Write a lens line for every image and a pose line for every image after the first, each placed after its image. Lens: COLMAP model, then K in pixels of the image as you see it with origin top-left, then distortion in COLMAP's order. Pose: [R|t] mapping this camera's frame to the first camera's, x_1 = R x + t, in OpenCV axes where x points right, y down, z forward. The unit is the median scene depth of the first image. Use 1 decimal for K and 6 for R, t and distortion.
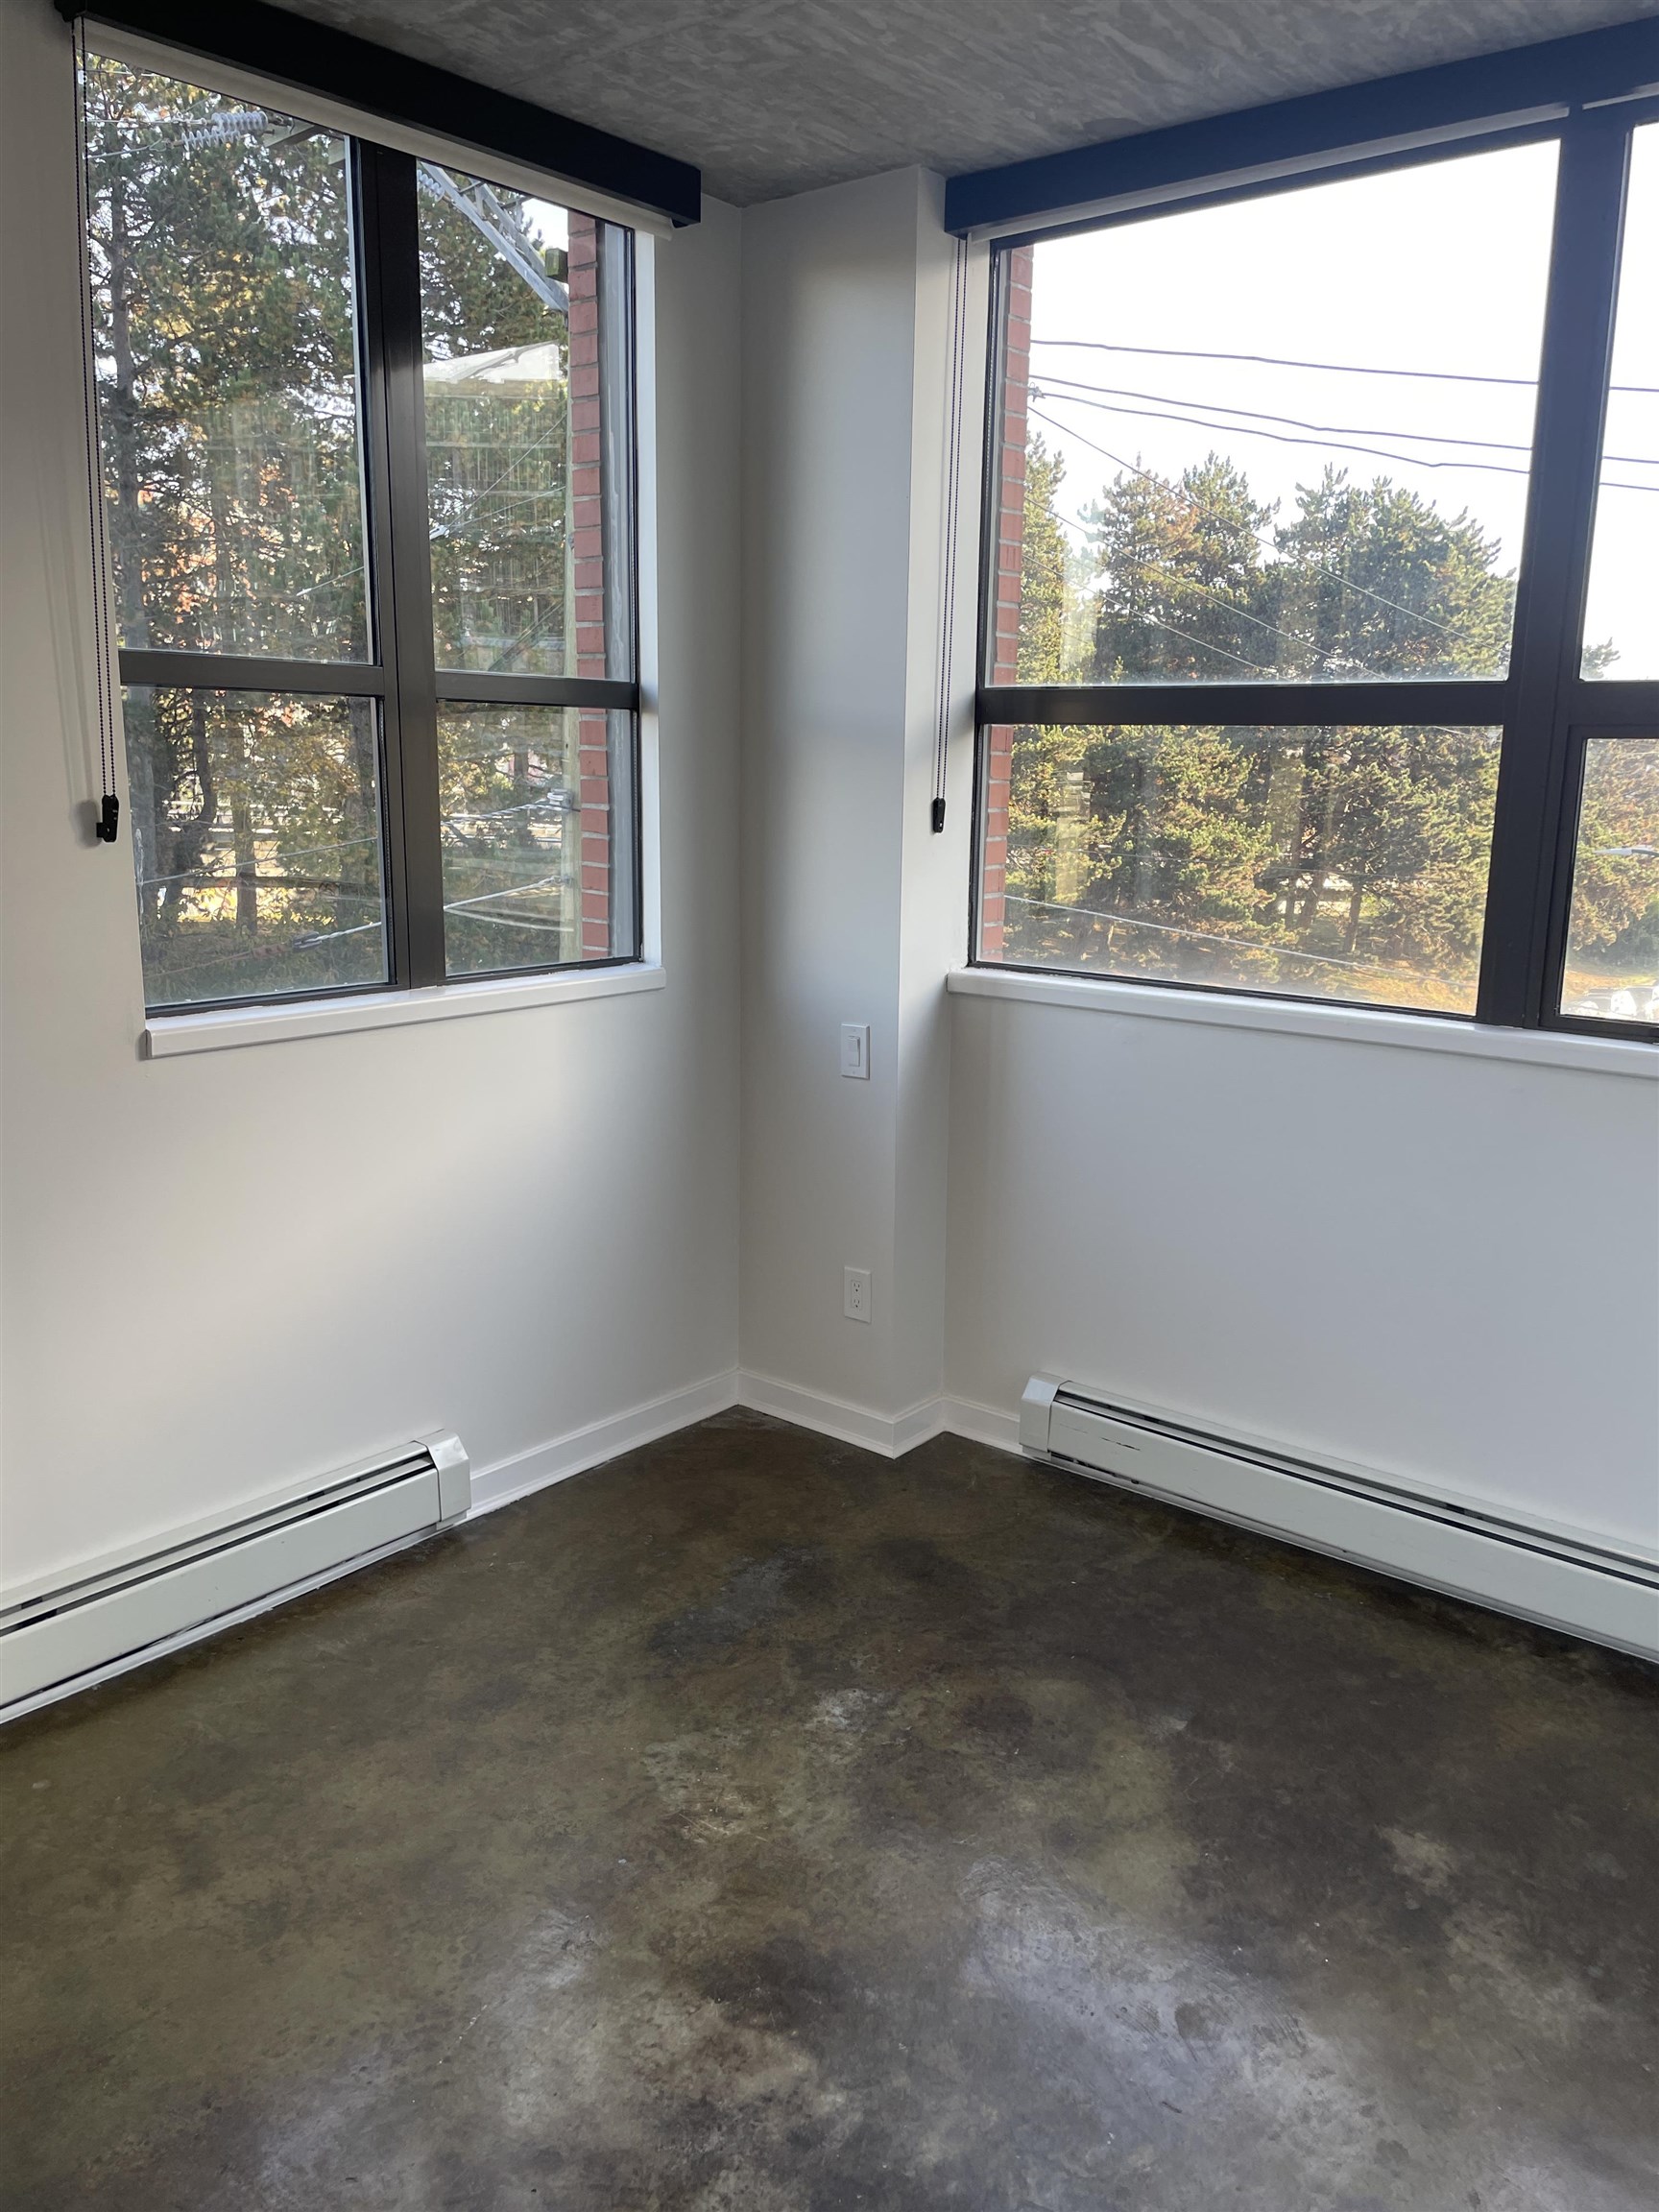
lens RADIAL K [[1661.5, 0, 878.2], [0, 1661.5, 1090.2], [0, 0, 1]] dist [0.089613, -0.108310]
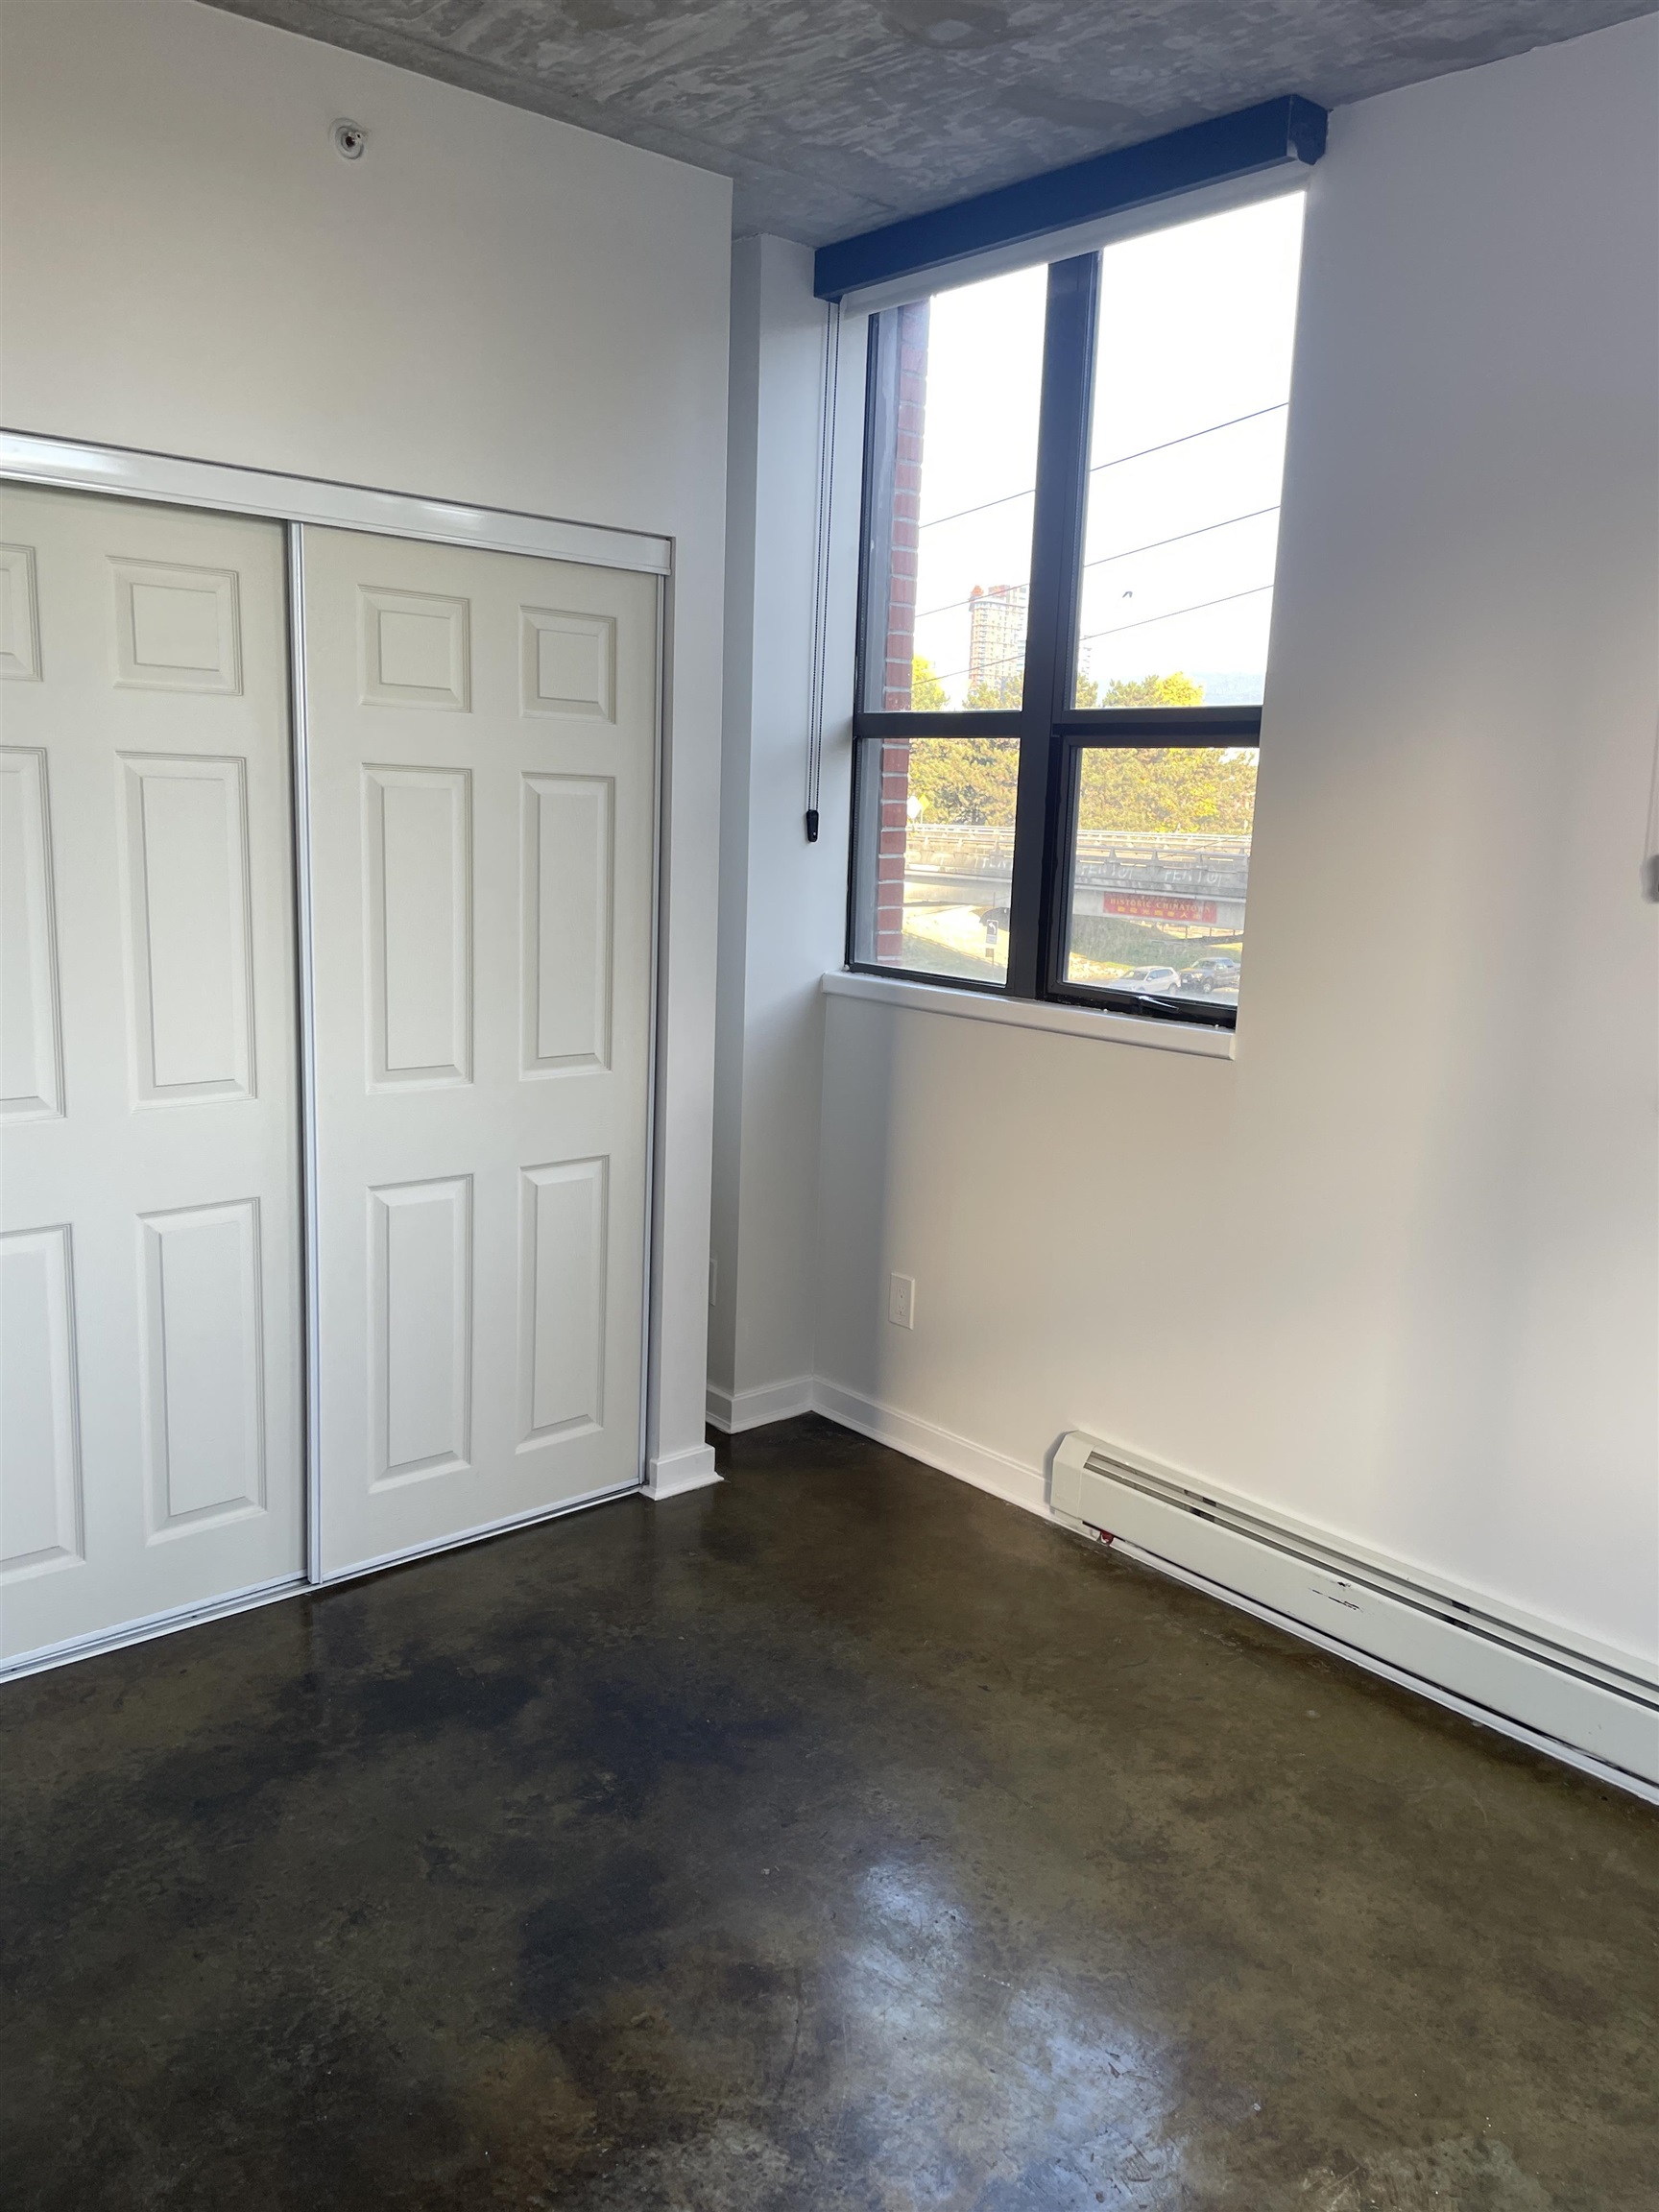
lens RADIAL K [[1661.5, 0, 834.5], [0, 1661.5, 1088.4], [0, 0, 1]] dist [0.089613, -0.108310]
pose [[-0.171516, 0.155898, -0.972768, 0.549185], [-0.234253, 0.952628, 0.193973, -0.119463], [0.956926, 0.261143, -0.126871, 0.689839]]
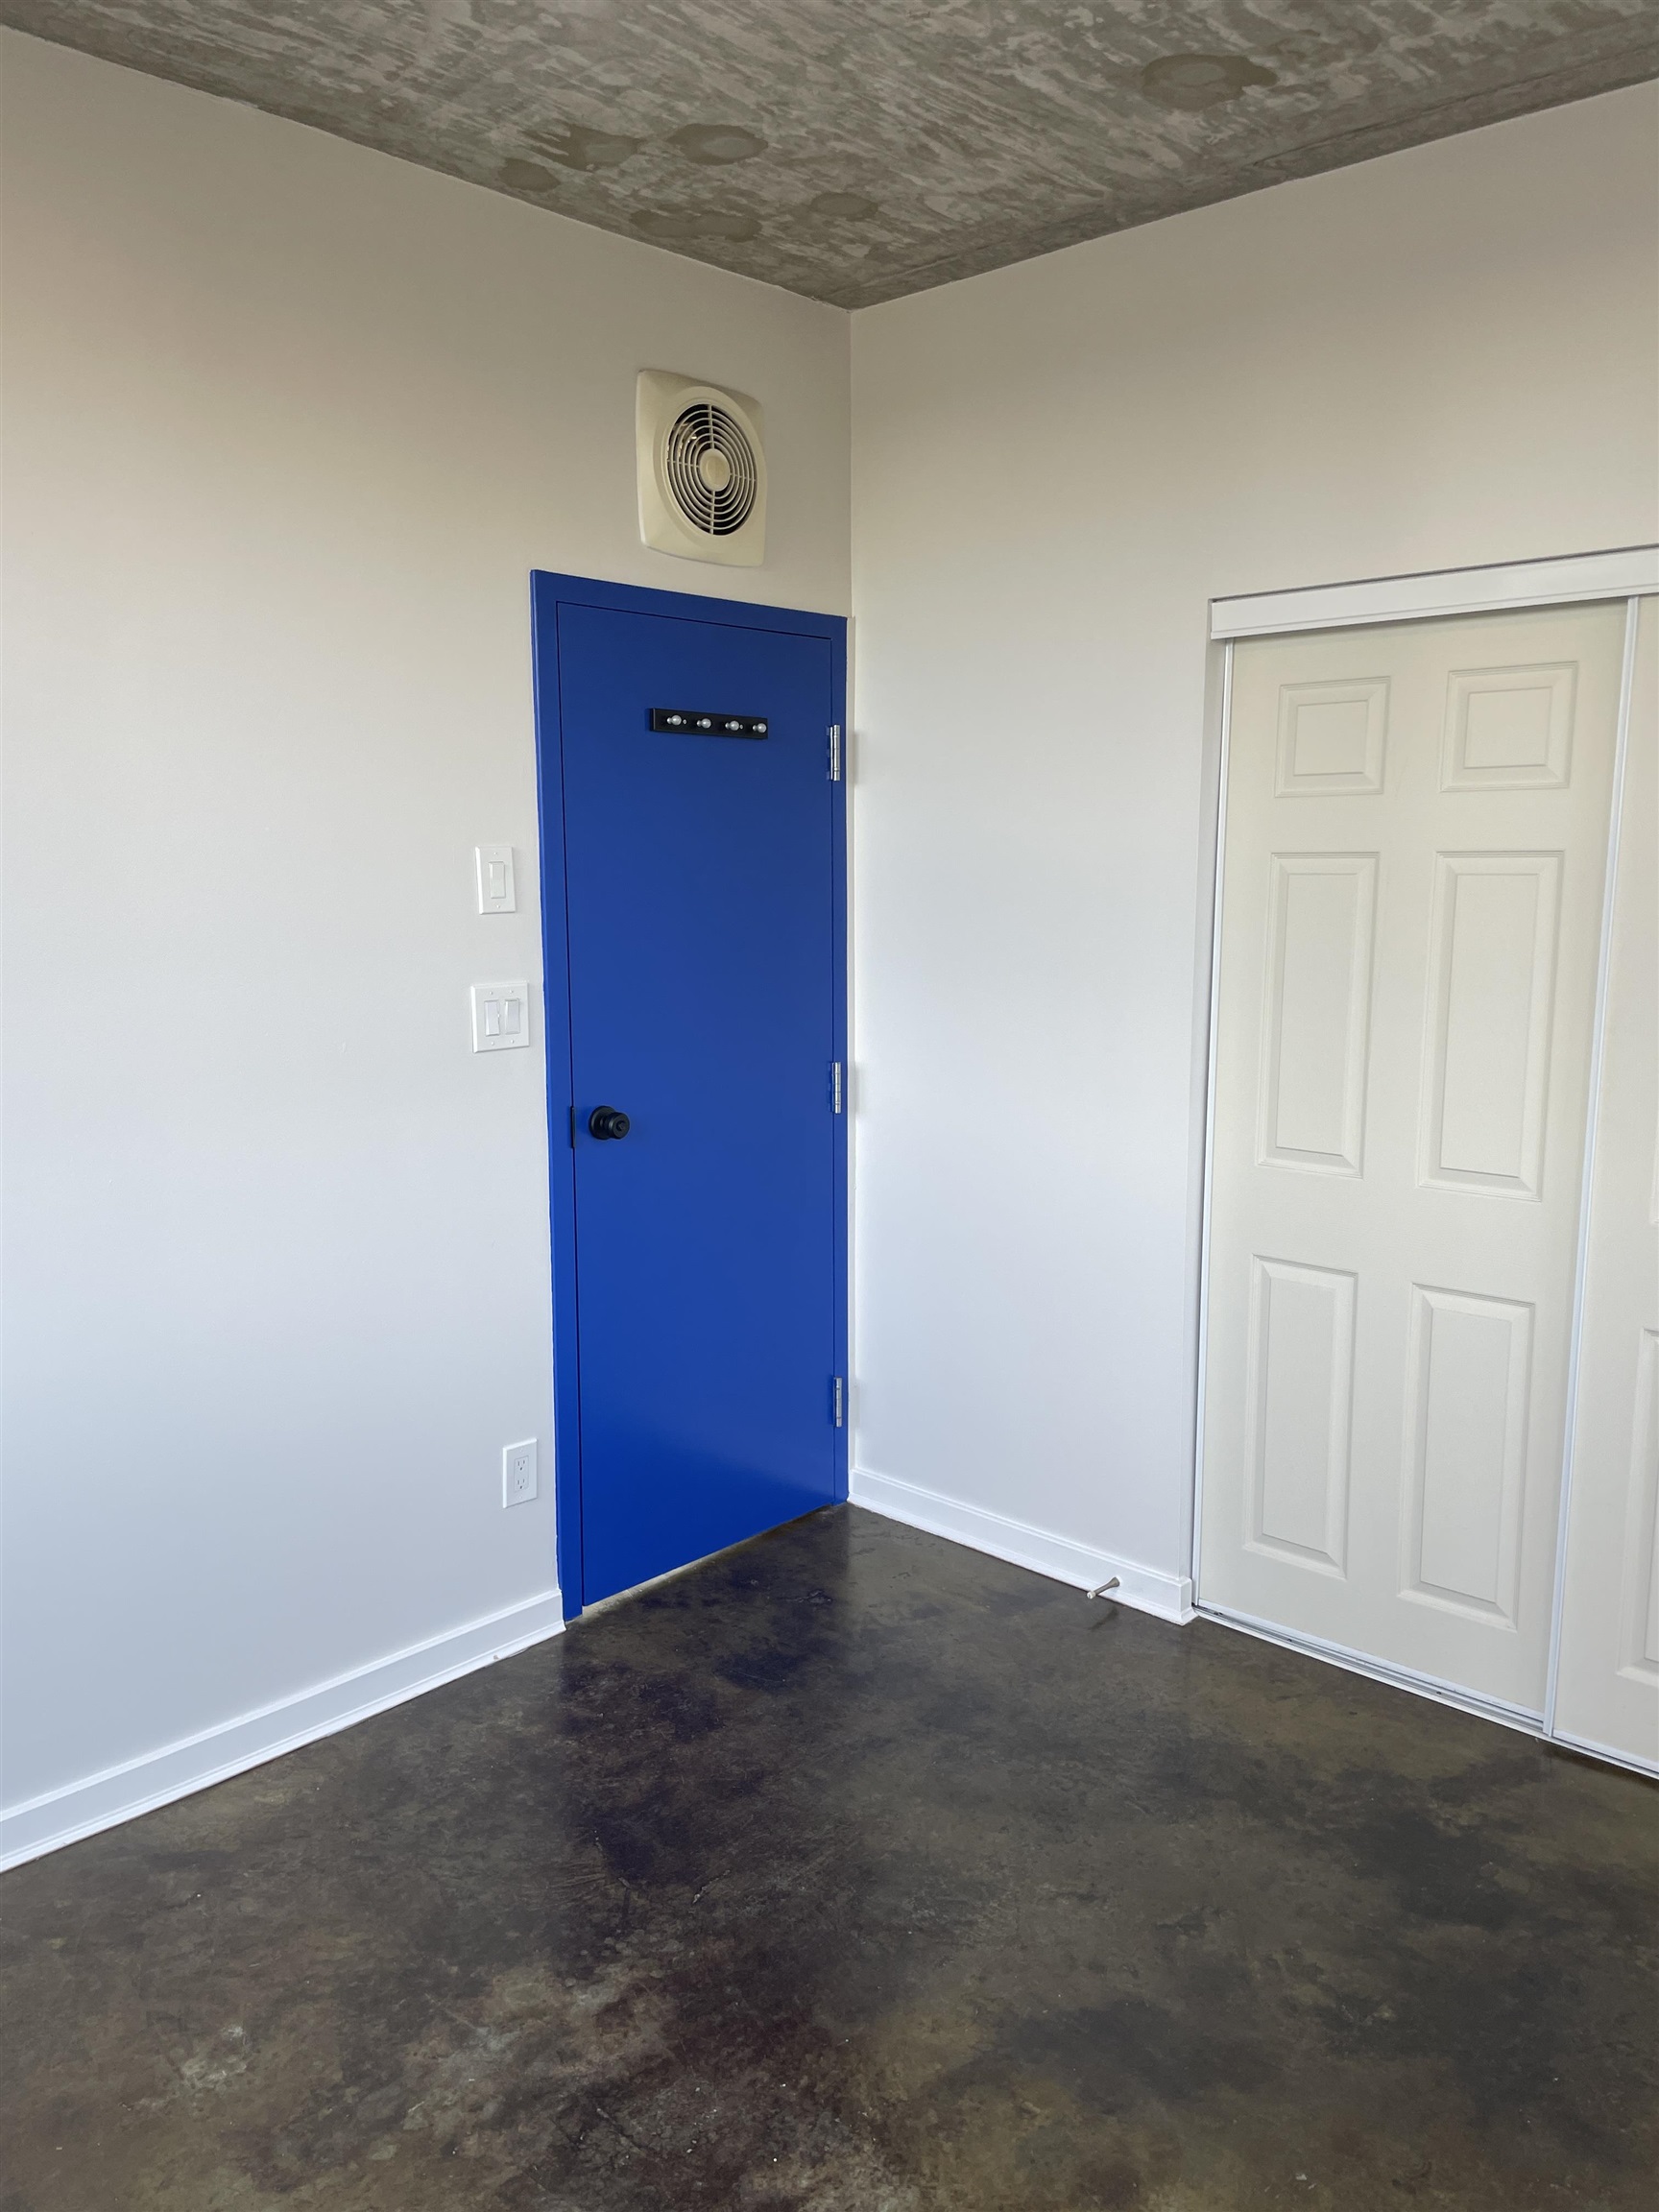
lens RADIAL K [[1661.5, 0, 876.3], [0, 1661.5, 1103.5], [0, 0, 1]] dist [0.089613, -0.108310]
pose [[-0.998368, -0.017223, 0.054447, -0.091334], [0.002271, 0.940704, 0.339222, -0.230462], [-0.057061, 0.338792, -0.939129, 1.190151]]
